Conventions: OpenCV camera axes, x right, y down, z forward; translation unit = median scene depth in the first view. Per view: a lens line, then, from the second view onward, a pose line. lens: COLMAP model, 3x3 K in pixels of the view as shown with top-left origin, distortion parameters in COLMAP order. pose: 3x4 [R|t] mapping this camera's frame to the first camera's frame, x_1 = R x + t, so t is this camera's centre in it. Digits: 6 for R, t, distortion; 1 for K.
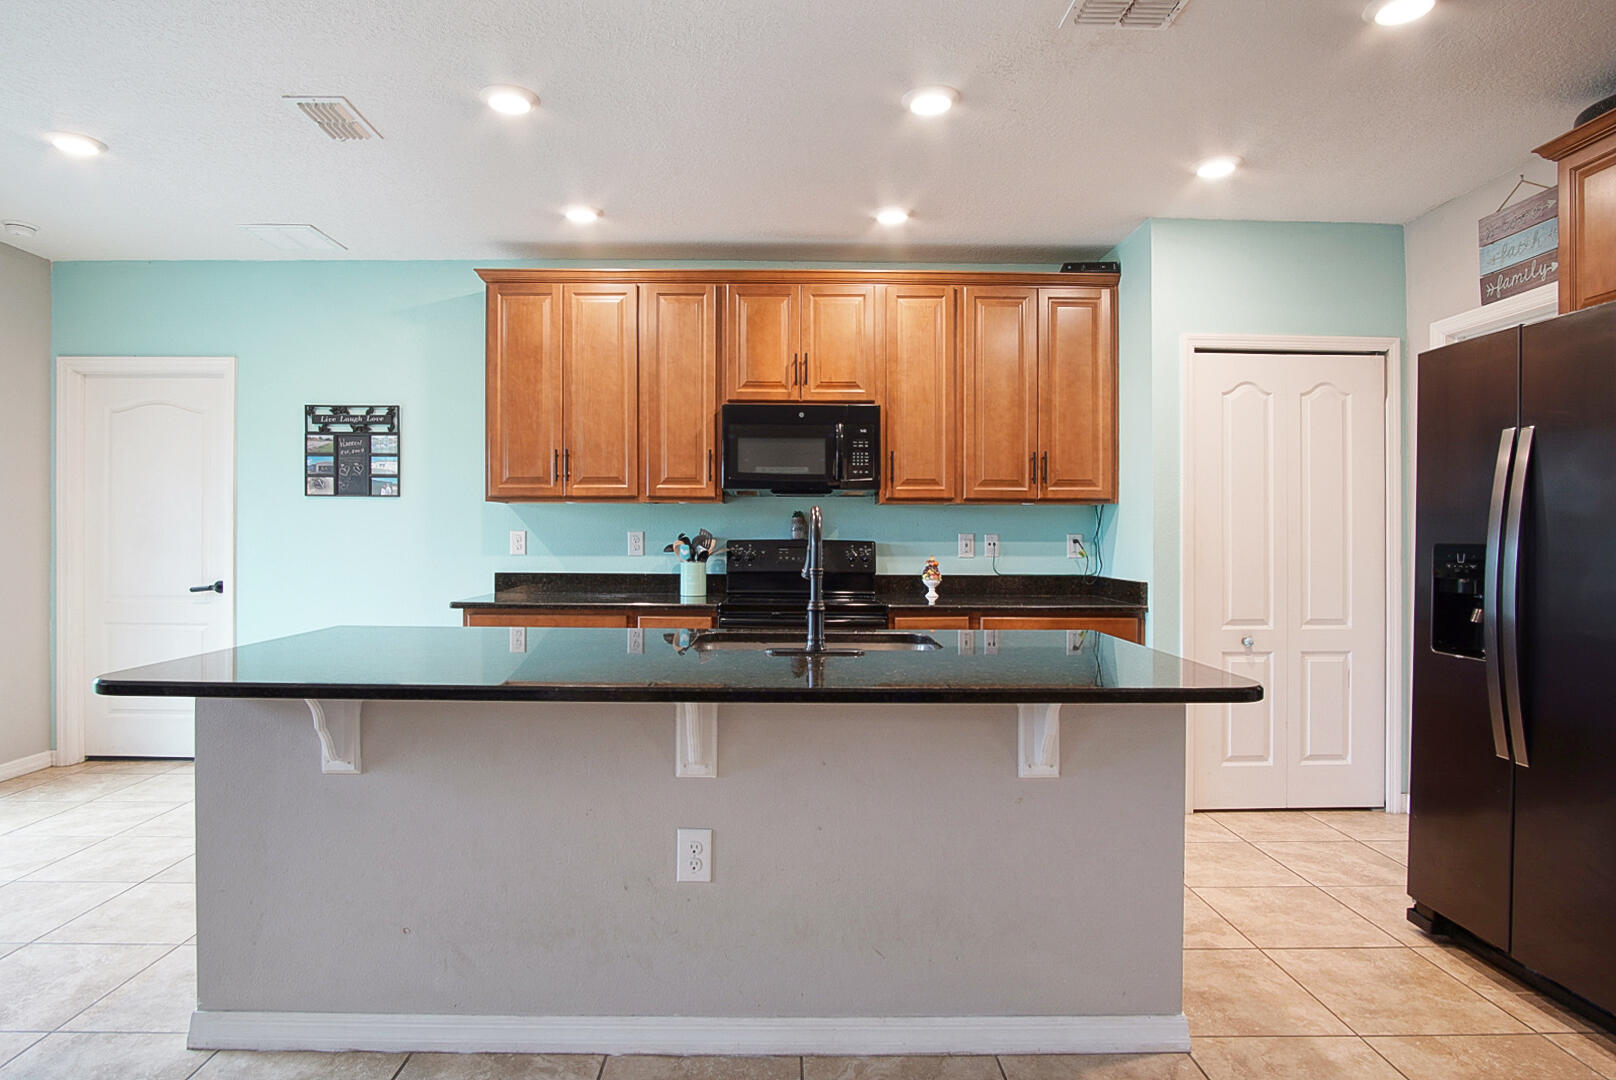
lens RADIAL K [[856.2, 0, 794.7], [0, 856.2, 543.7], [0, 0, 1]] dist [-0.034436, 0.007579]
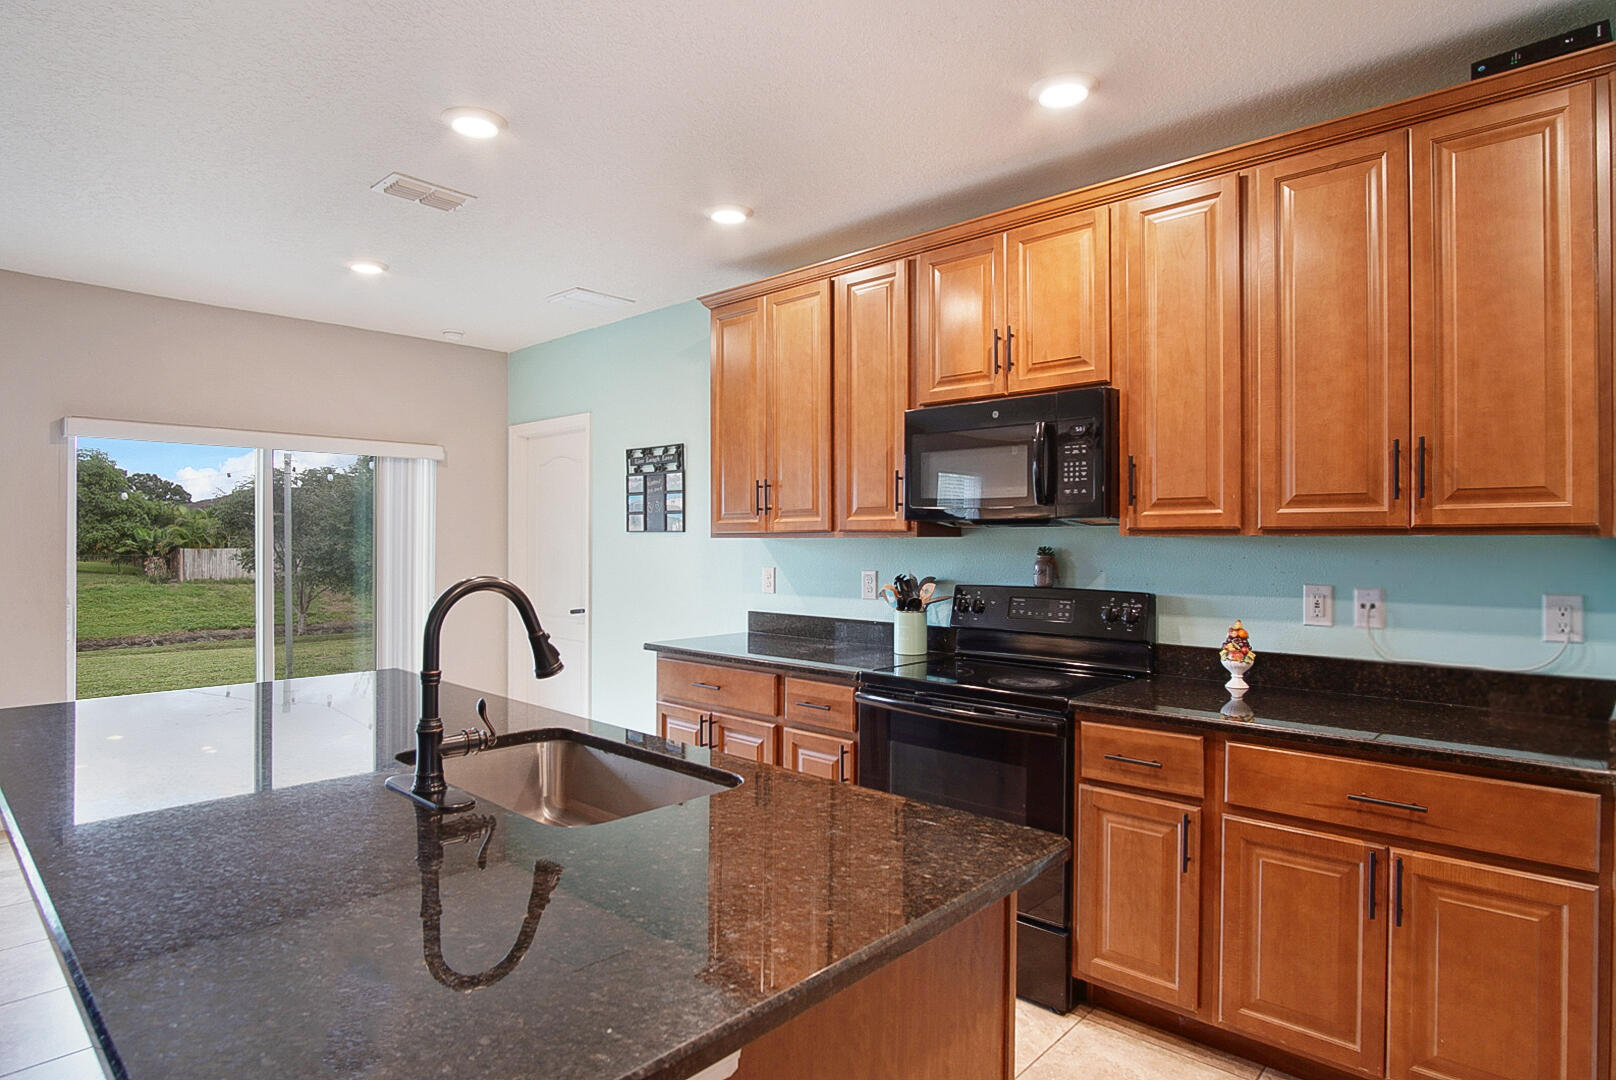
lens RADIAL K [[856.2, 0, 792.9], [0, 856.2, 544.4], [0, 0, 1]] dist [-0.034436, 0.007579]
pose [[0.731019, -0.000716, -0.682357, 0.360648], [-0.006846, 0.999941, -0.008384, -0.034956], [0.682323, 0.010800, 0.730971, 0.360498]]
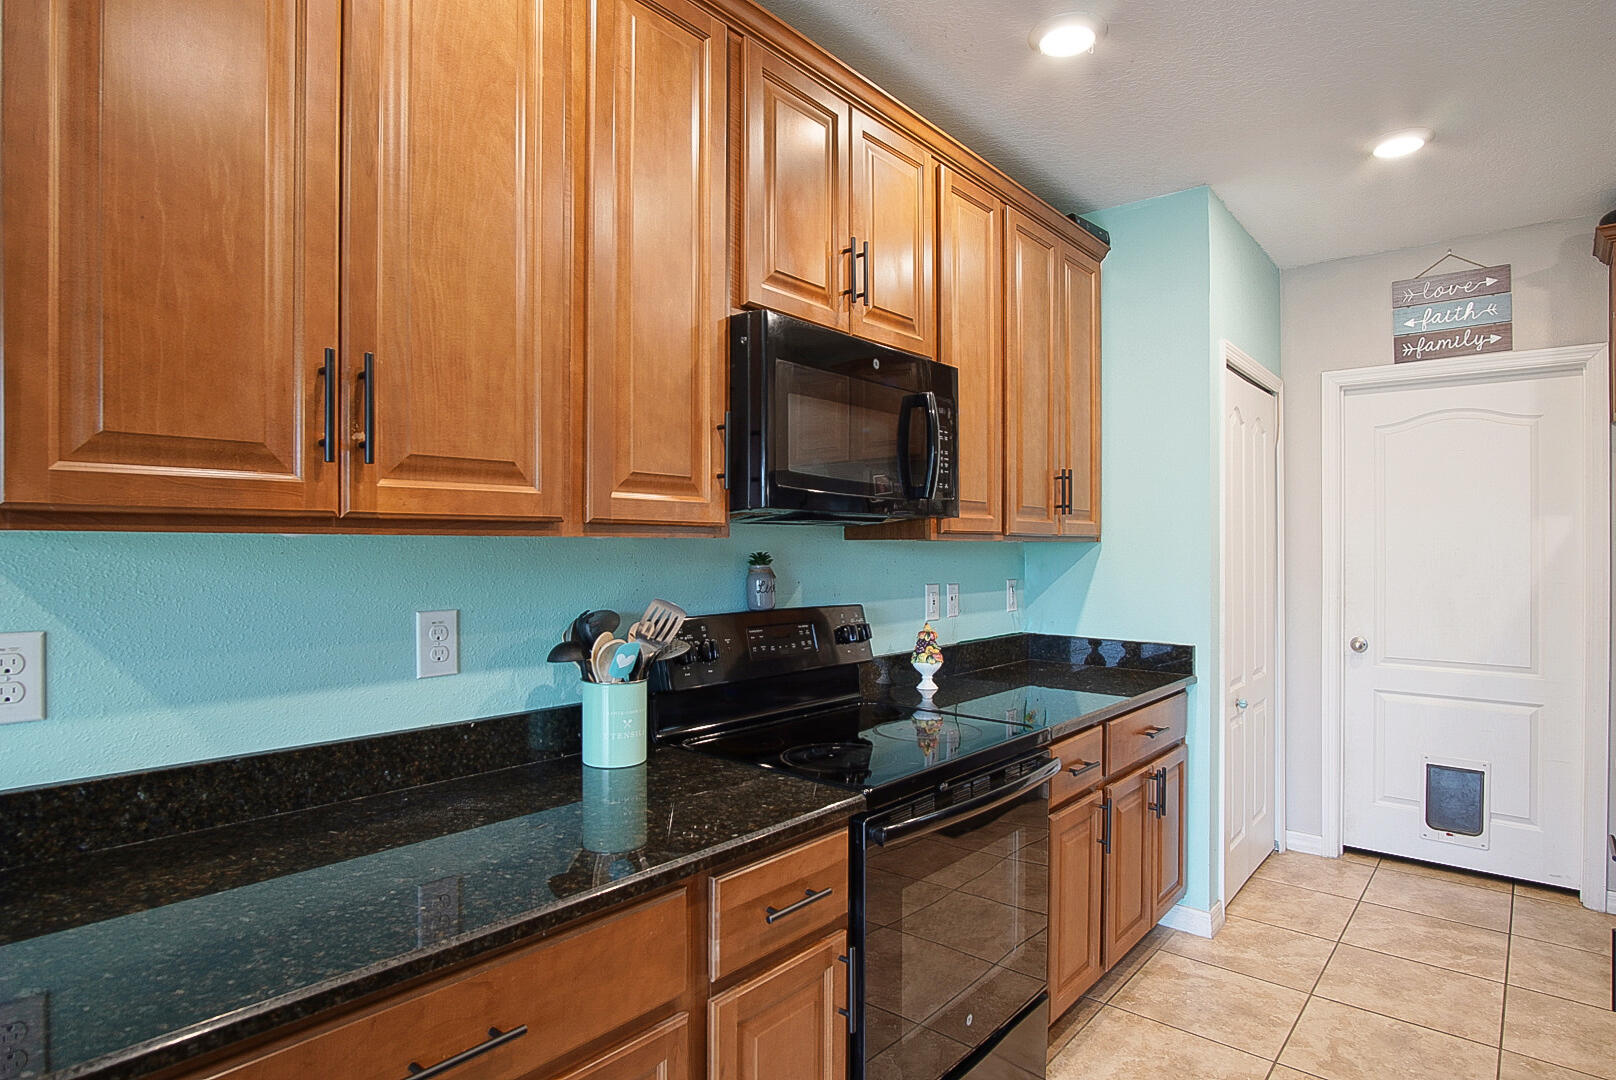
lens RADIAL K [[856.2, 0, 811.2], [0, 856.2, 542.7], [0, 0, 1]] dist [-0.034436, 0.007579]
pose [[0.659328, 0.000179, 0.751855, -0.381001], [0.003487, 0.999988, -0.003296, -0.044678], [-0.751847, 0.004795, 0.659320, 0.687527]]
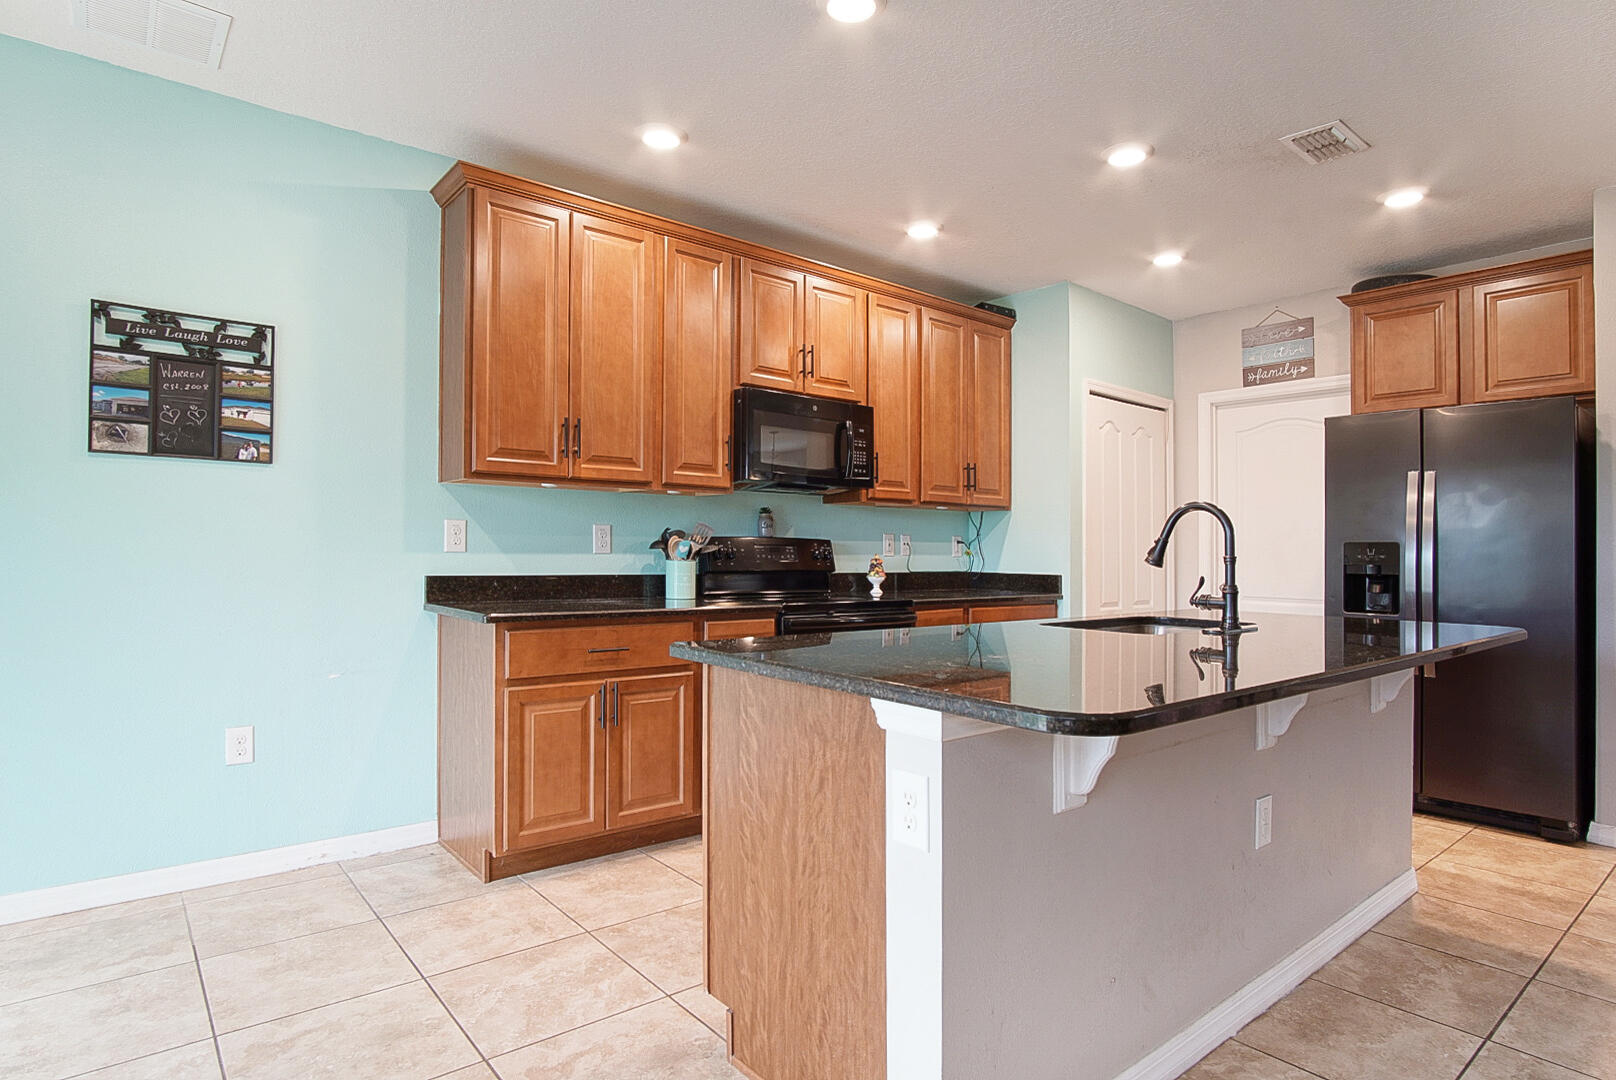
lens RADIAL K [[856.2, 0, 814.6], [0, 856.2, 548.9], [0, 0, 1]] dist [-0.034436, 0.007579]
pose [[0.781312, 0.006737, 0.624105, -0.585567], [-0.004216, 0.999976, -0.005516, 0.014392], [-0.624127, 0.001679, 0.781321, 0.235998]]
